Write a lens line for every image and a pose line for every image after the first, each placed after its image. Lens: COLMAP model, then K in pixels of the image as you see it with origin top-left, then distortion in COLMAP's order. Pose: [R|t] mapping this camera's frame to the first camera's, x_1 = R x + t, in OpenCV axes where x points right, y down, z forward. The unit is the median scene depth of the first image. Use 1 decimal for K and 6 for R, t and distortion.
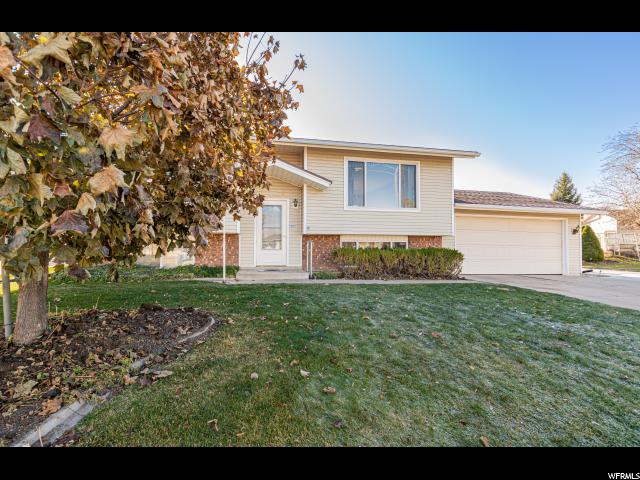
lens RADIAL K [[280.7, 0, 314.9], [0, 280.7, 240.1], [0, 0, 1]] dist [-0.002609, -0.000780]
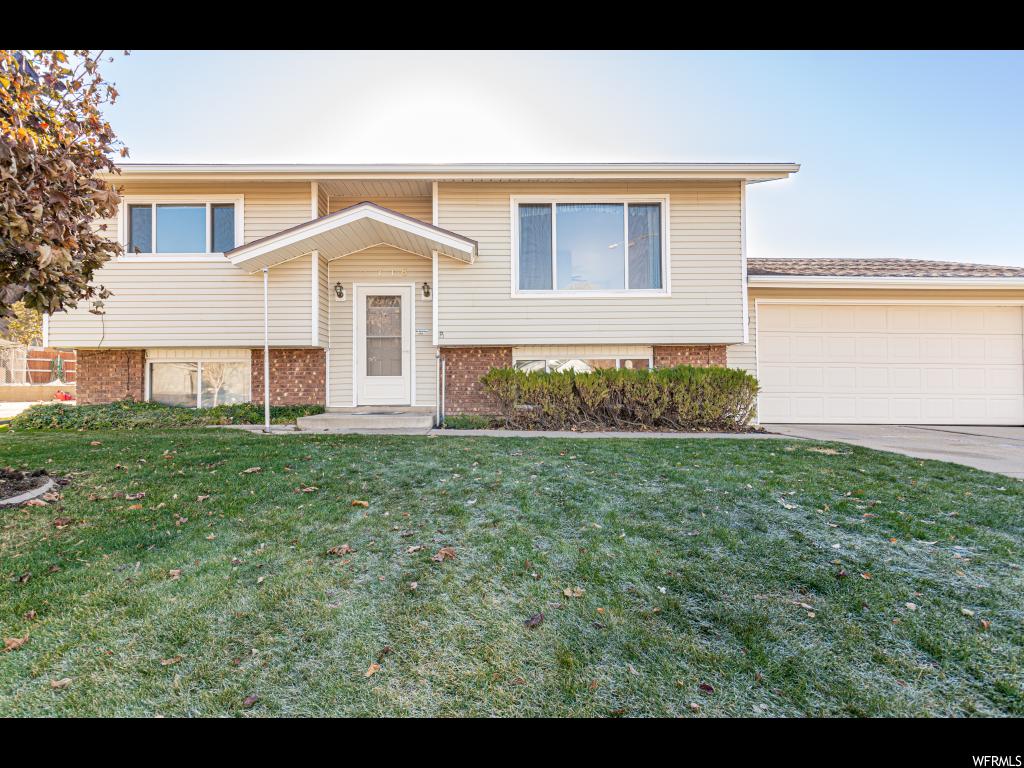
lens RADIAL K [[453.6, 0, 510.2], [0, 453.6, 385.1], [0, 0, 1]] dist [-0.000471, -0.000502]
pose [[0.984167, -0.012450, -0.176803, 0.248974], [0.015992, 0.999699, 0.018624, 0.039262], [0.176518, -0.021156, 0.984070, 0.164391]]
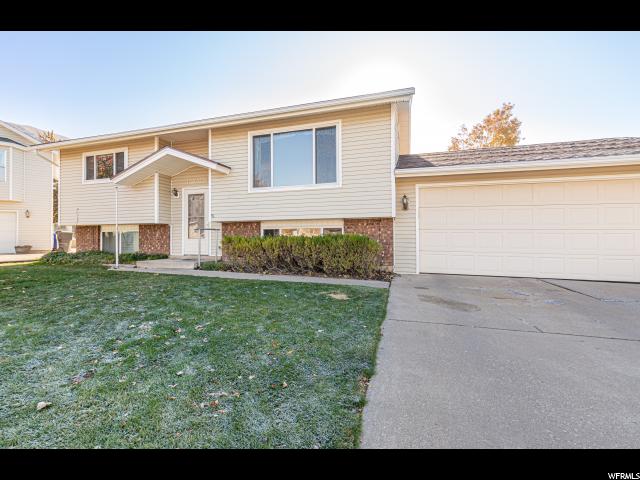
lens RADIAL K [[283.5, 0, 318.9], [0, 283.5, 240.7], [0, 0, 1]] dist [-0.000471, -0.000502]
pose [[0.883857, -0.006008, -0.467719, 0.711516], [0.018794, 0.999566, 0.022676, 0.026196], [0.467380, -0.028833, 0.883586, 0.313017]]
